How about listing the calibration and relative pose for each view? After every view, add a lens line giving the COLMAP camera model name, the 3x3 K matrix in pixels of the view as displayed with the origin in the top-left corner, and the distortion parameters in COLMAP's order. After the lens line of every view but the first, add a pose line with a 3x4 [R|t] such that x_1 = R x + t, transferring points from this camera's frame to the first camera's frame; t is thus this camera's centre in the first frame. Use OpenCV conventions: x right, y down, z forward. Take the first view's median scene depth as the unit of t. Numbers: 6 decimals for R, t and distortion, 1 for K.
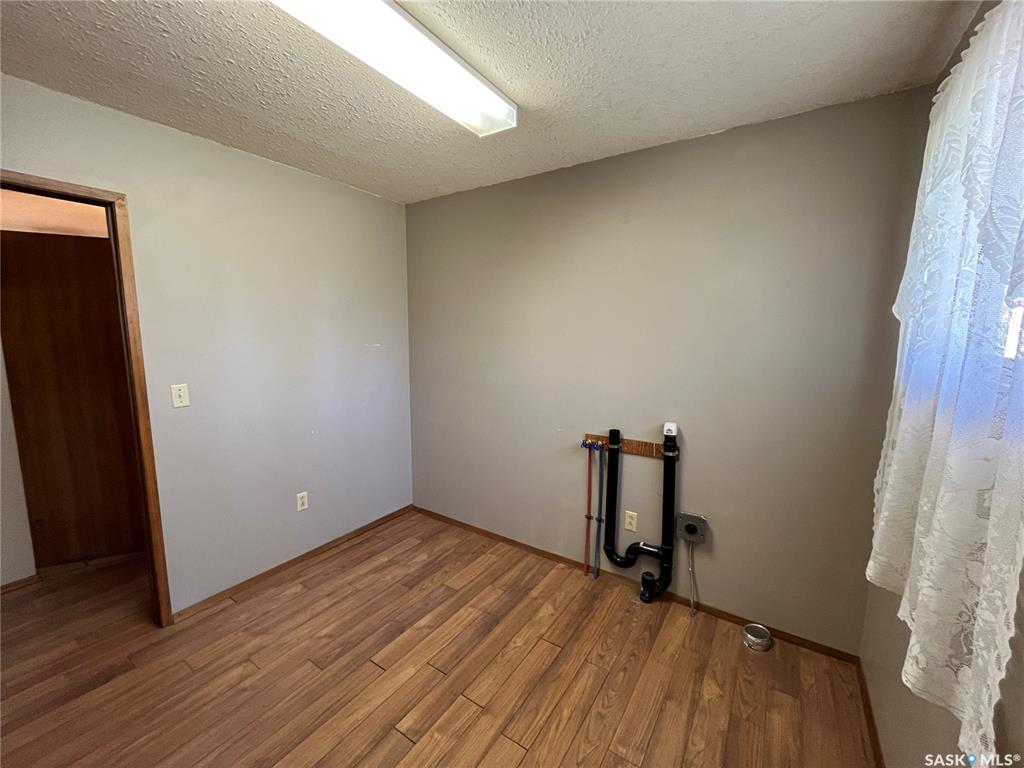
lens RADIAL K [[417.8, 0, 507.8], [0, 417.8, 385.2], [0, 0, 1]] dist [0.000948, 0.000312]
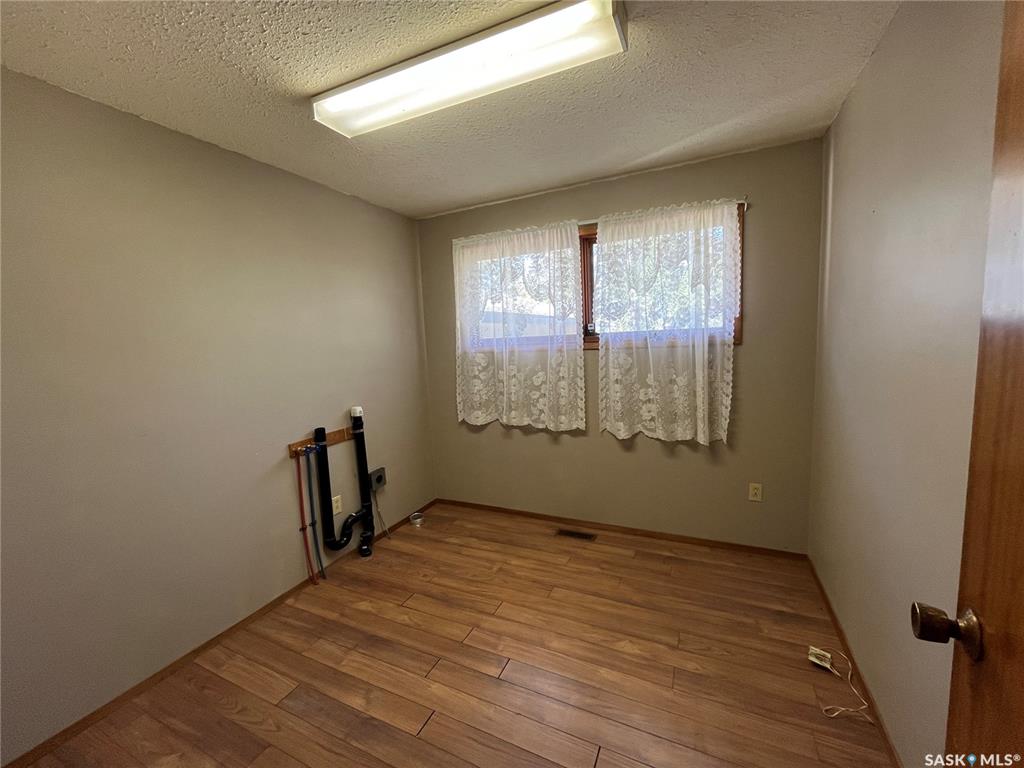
lens RADIAL K [[417.8, 0, 510.8], [0, 417.8, 390.4], [0, 0, 1]] dist [0.000948, 0.000312]
pose [[-0.143159, -0.130158, 0.981104, -0.893469], [0.176821, 0.972001, 0.154751, -0.068654], [-0.973776, 0.195634, -0.116136, 0.662910]]
